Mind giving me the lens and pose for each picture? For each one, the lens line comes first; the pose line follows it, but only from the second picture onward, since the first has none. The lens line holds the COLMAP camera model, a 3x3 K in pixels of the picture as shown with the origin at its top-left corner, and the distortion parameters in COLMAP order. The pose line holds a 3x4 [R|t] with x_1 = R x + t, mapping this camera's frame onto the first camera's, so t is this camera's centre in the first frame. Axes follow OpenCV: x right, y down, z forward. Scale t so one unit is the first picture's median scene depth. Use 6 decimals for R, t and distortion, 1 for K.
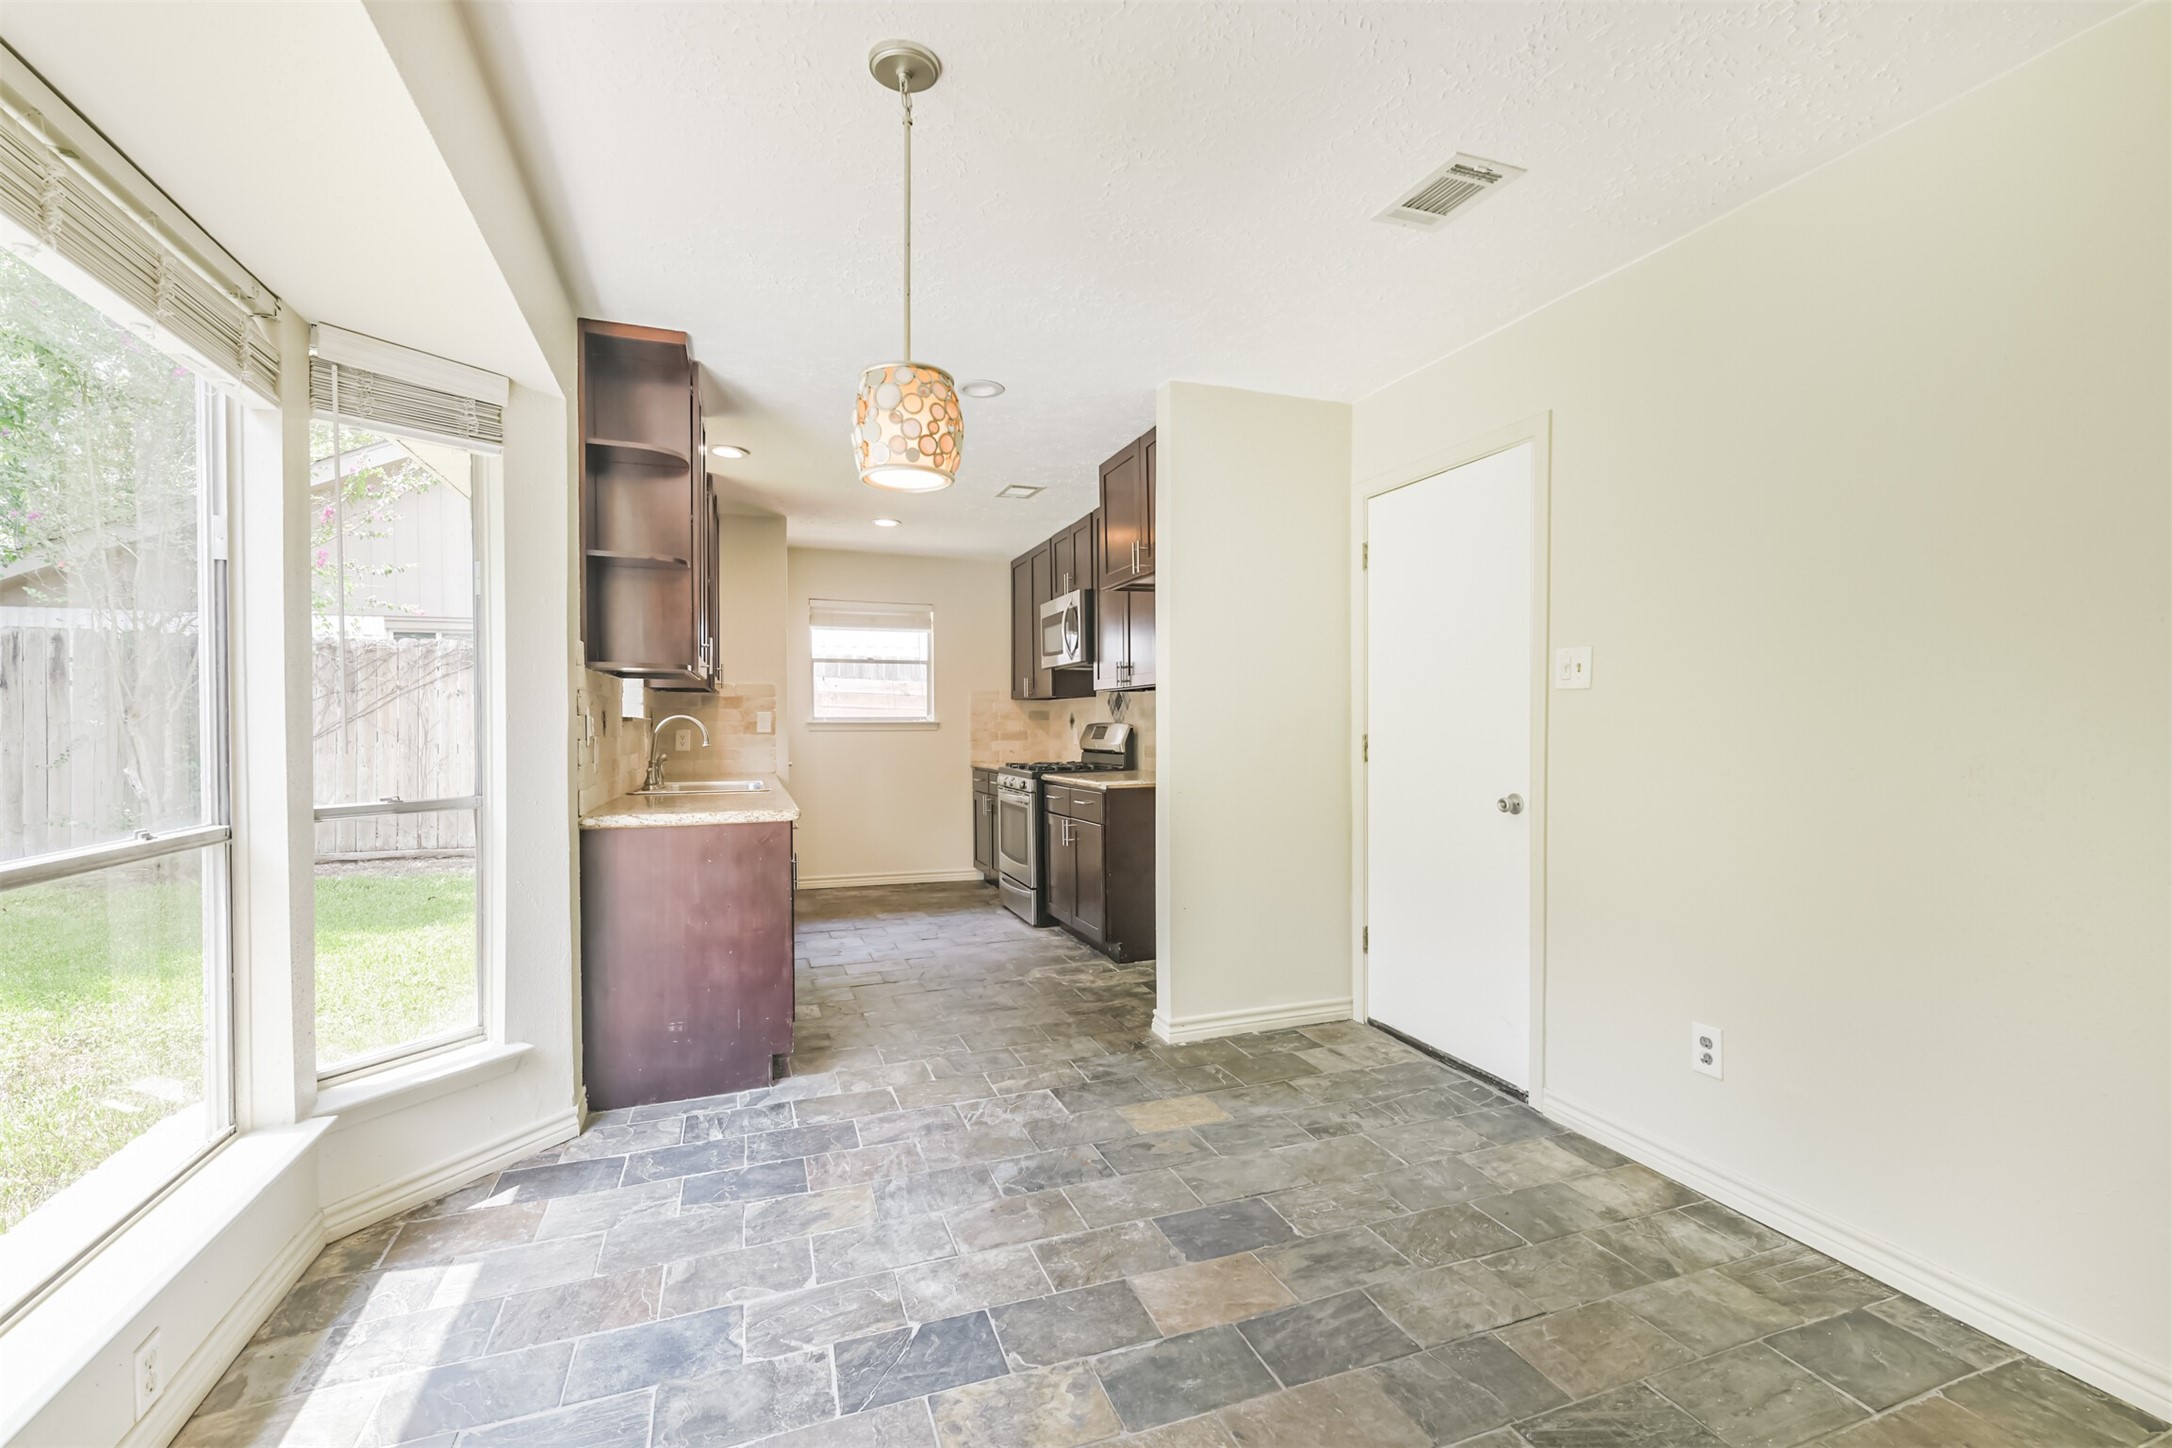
lens RADIAL K [[930.5, 0, 1093.4], [0, 930.5, 733.9], [0, 0, 1]] dist [0.019229, -0.006515]
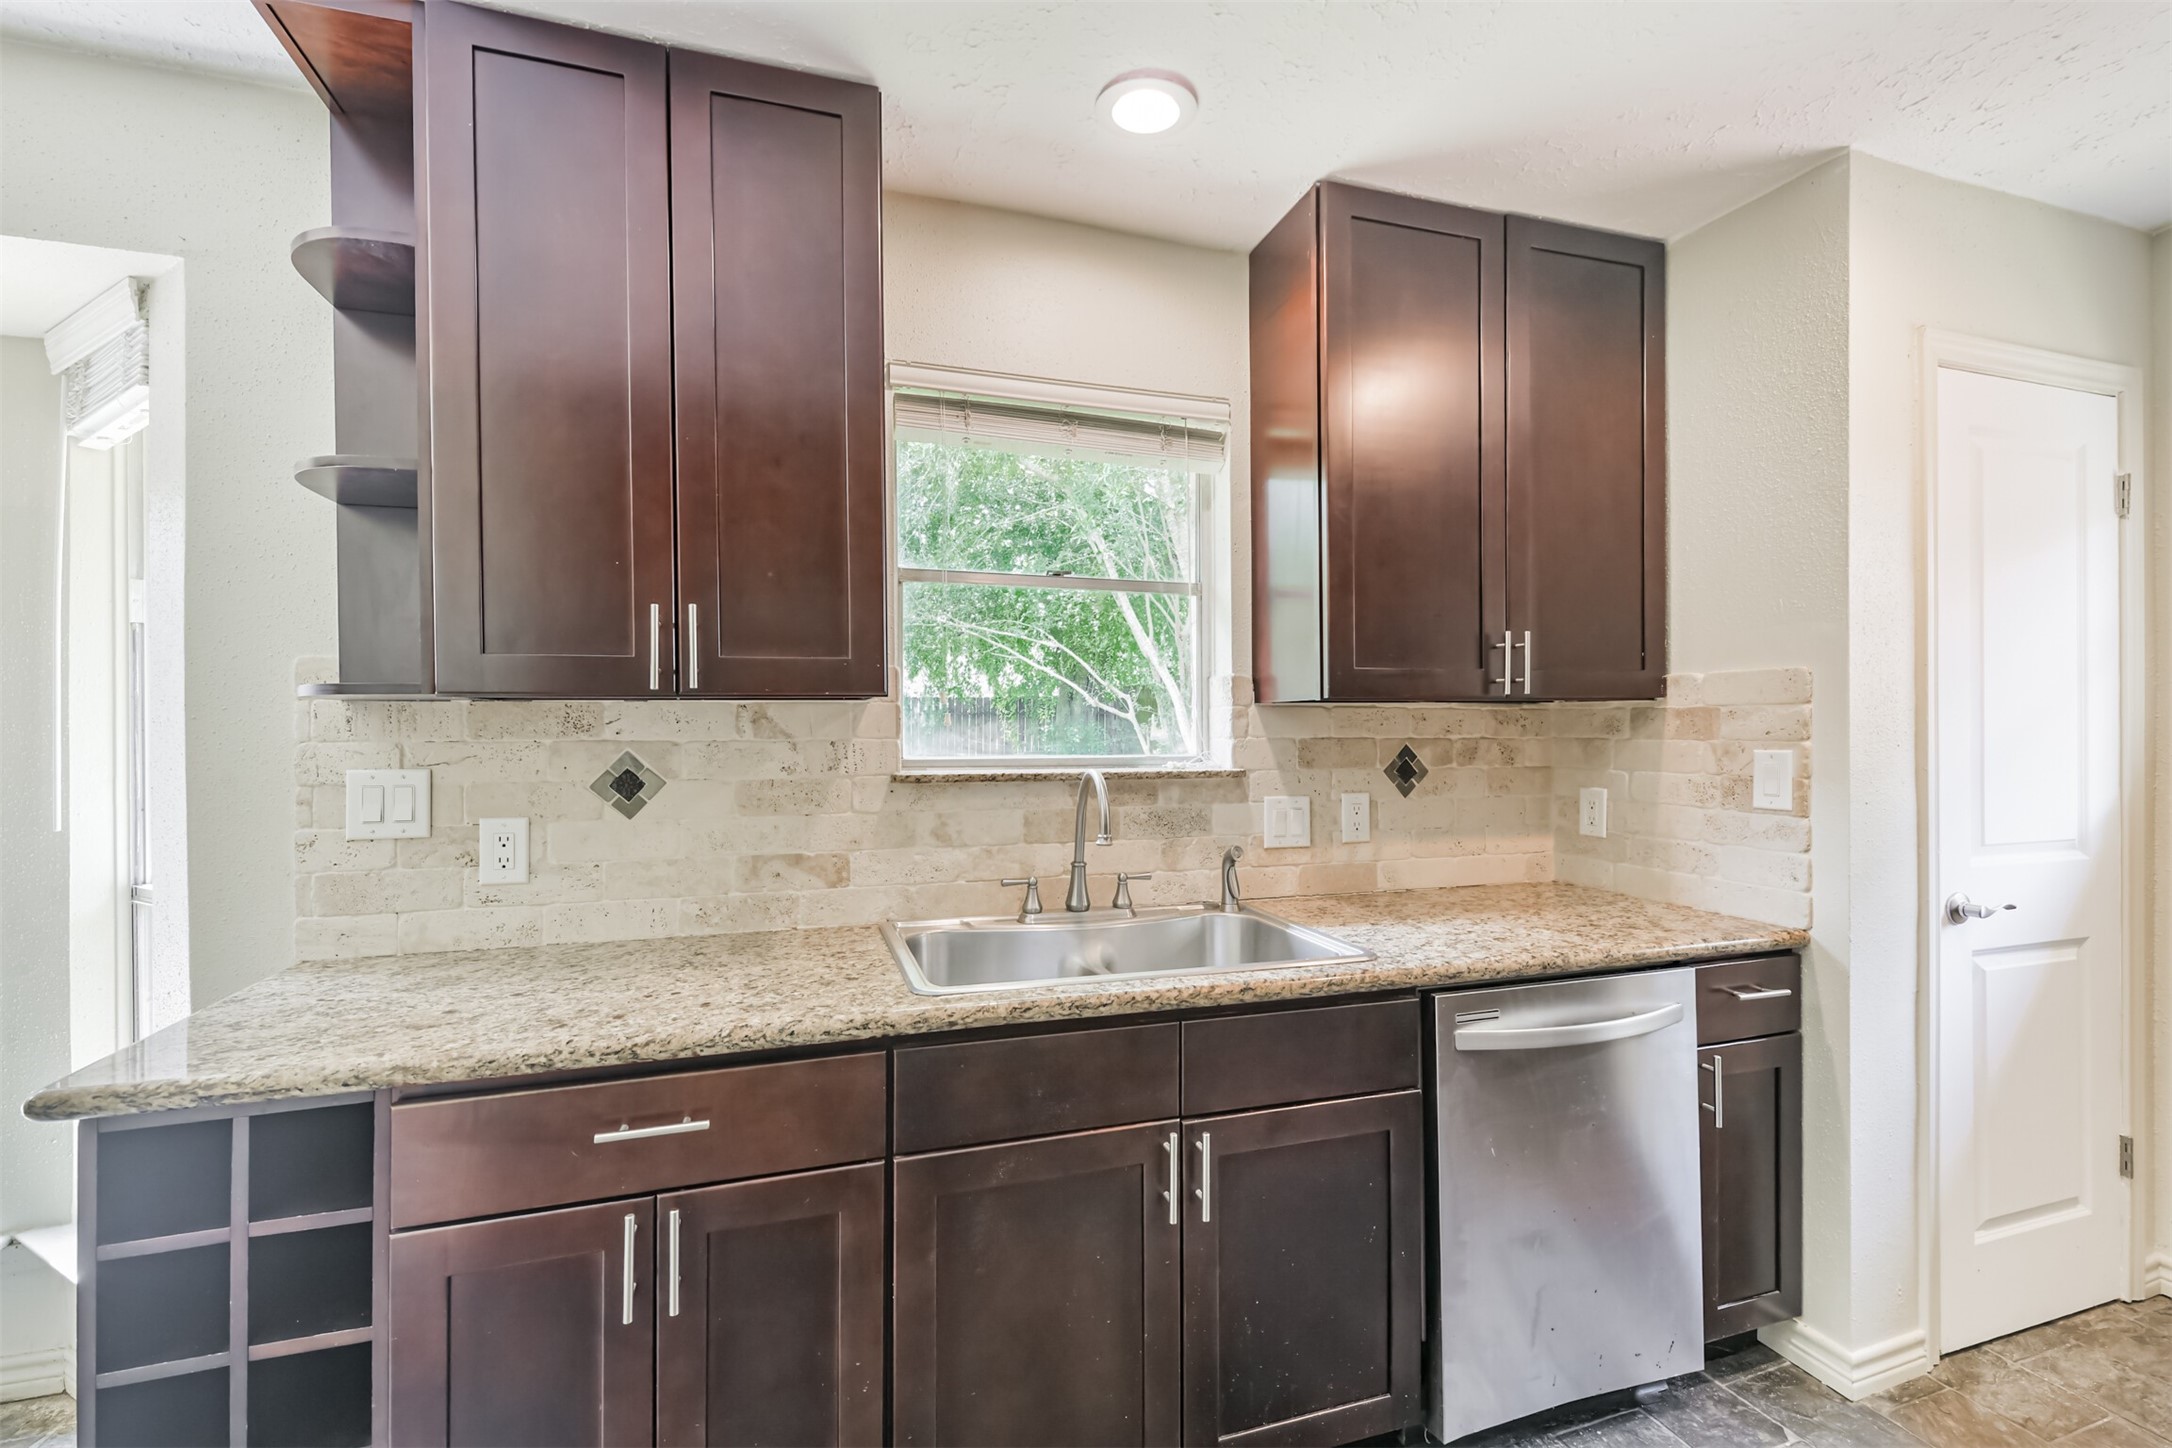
lens RADIAL K [[930.5, 0, 1080.2], [0, 930.5, 733.0], [0, 0, 1]] dist [0.019229, -0.006515]
pose [[-0.036458, 0.006805, -0.999312, 0.012470], [-0.006837, 0.999952, 0.007058, -0.055173], [0.999312, 0.007090, -0.036409, 1.362984]]
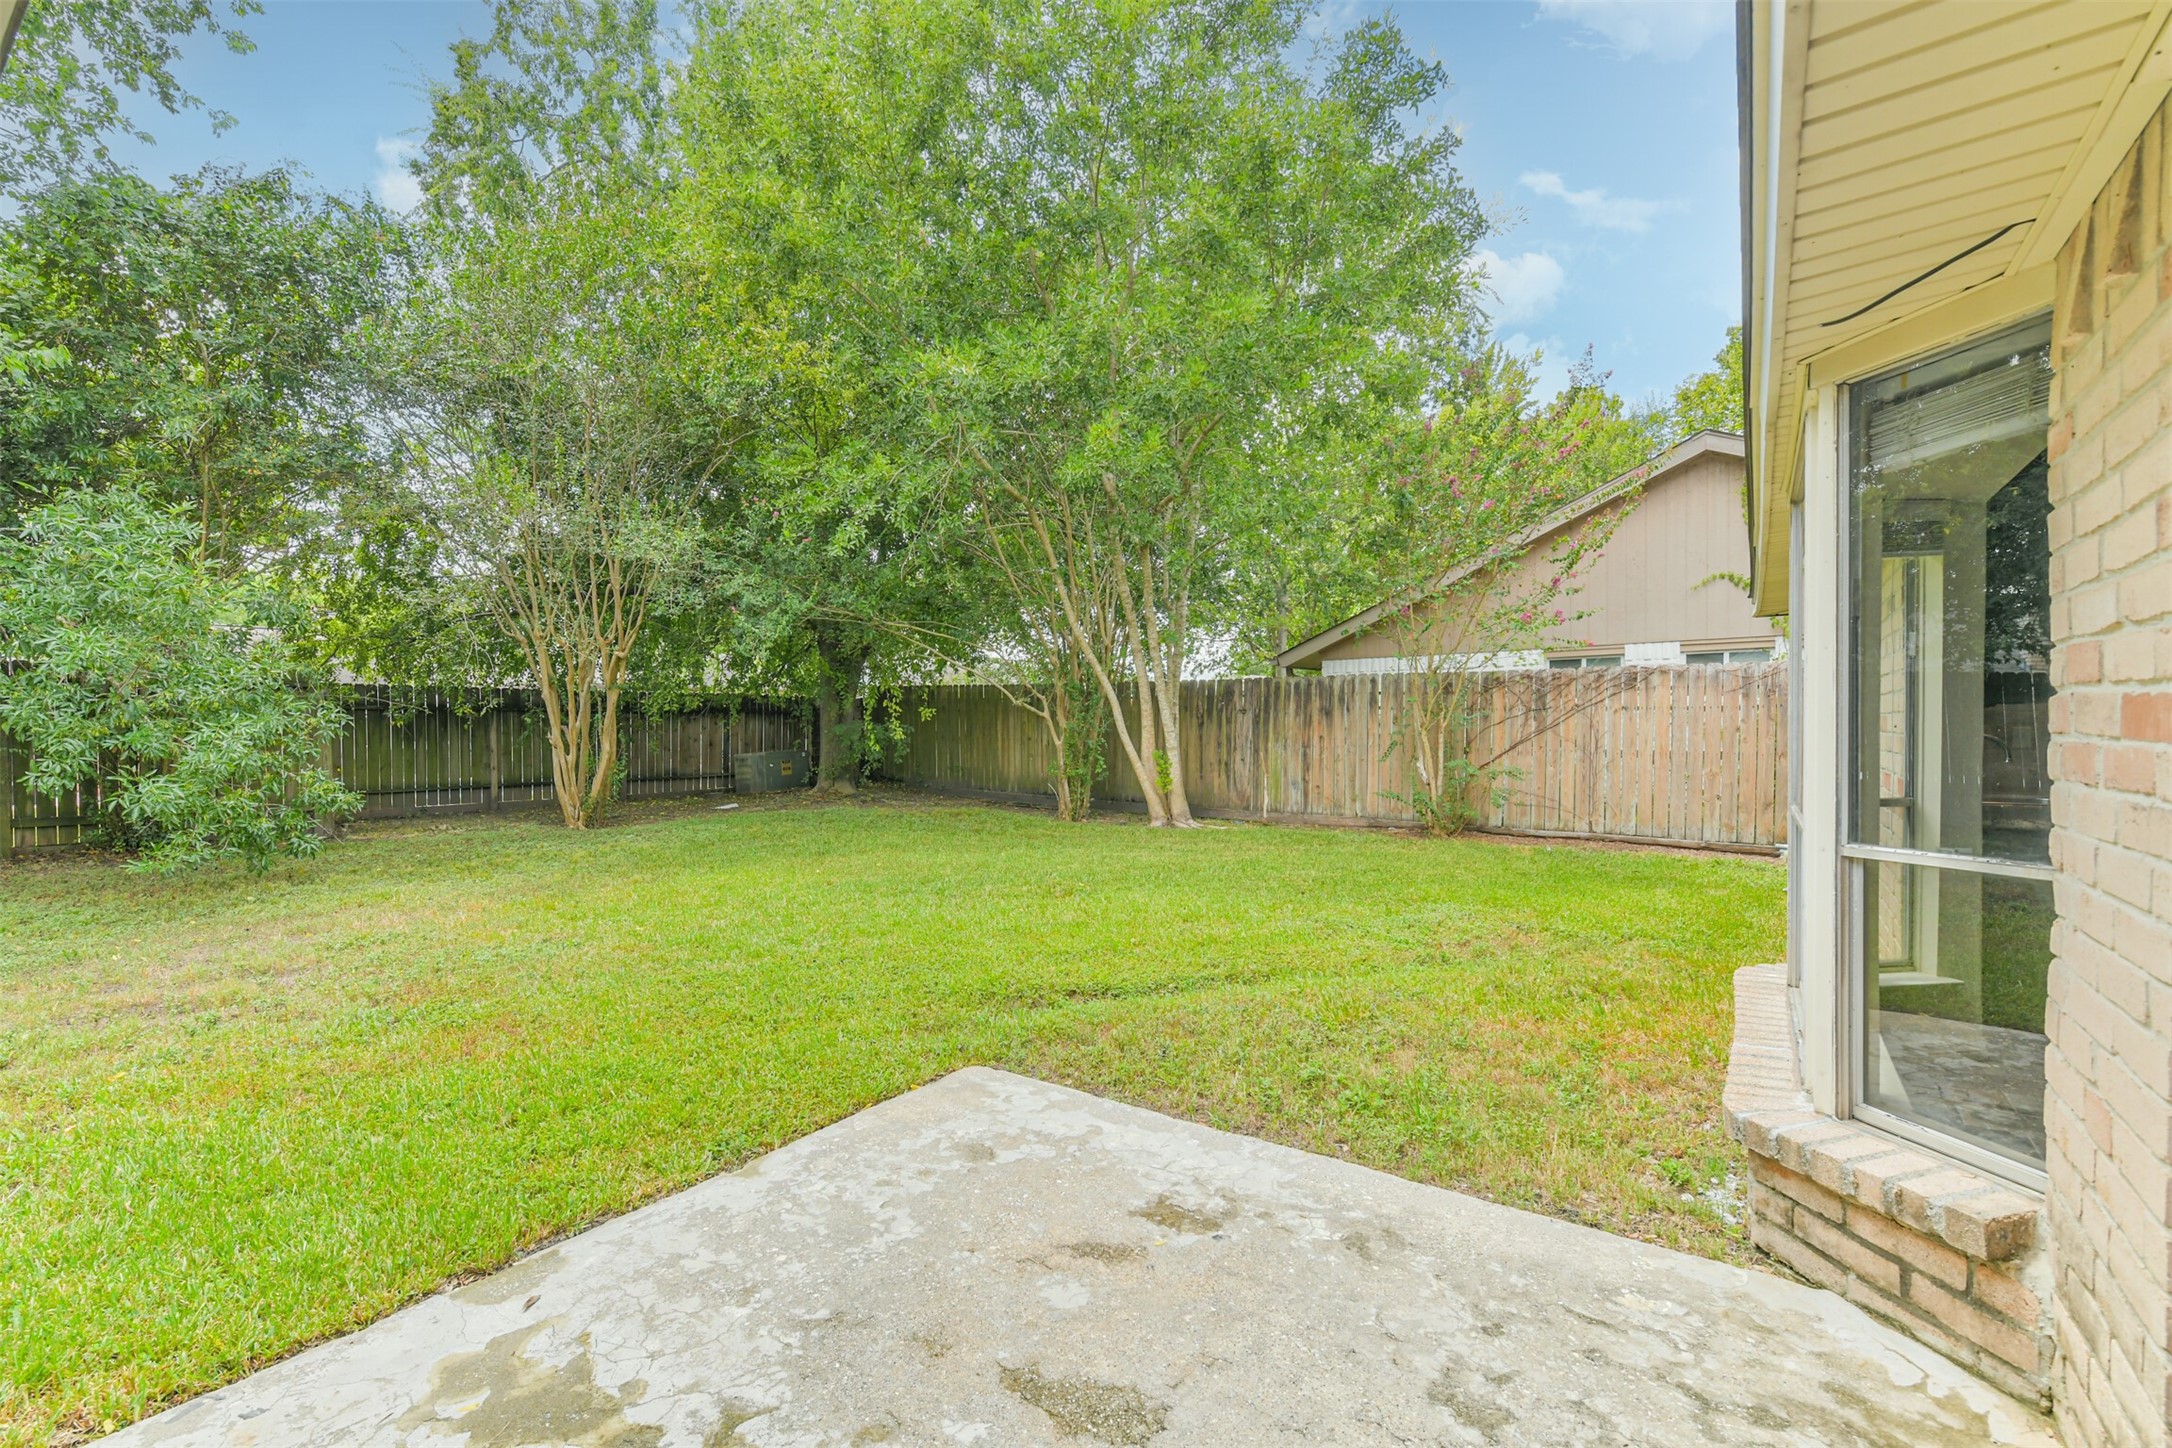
lens RADIAL K [[930.5, 0, 1084.2], [0, 930.5, 736.2], [0, 0, 1]] dist [0.019229, -0.006515]
pose [[0.557144, 0.006158, -0.830393, -0.129582], [-0.005693, 0.999977, 0.003596, -0.019898], [0.830396, 0.002724, 0.557167, -0.656449]]
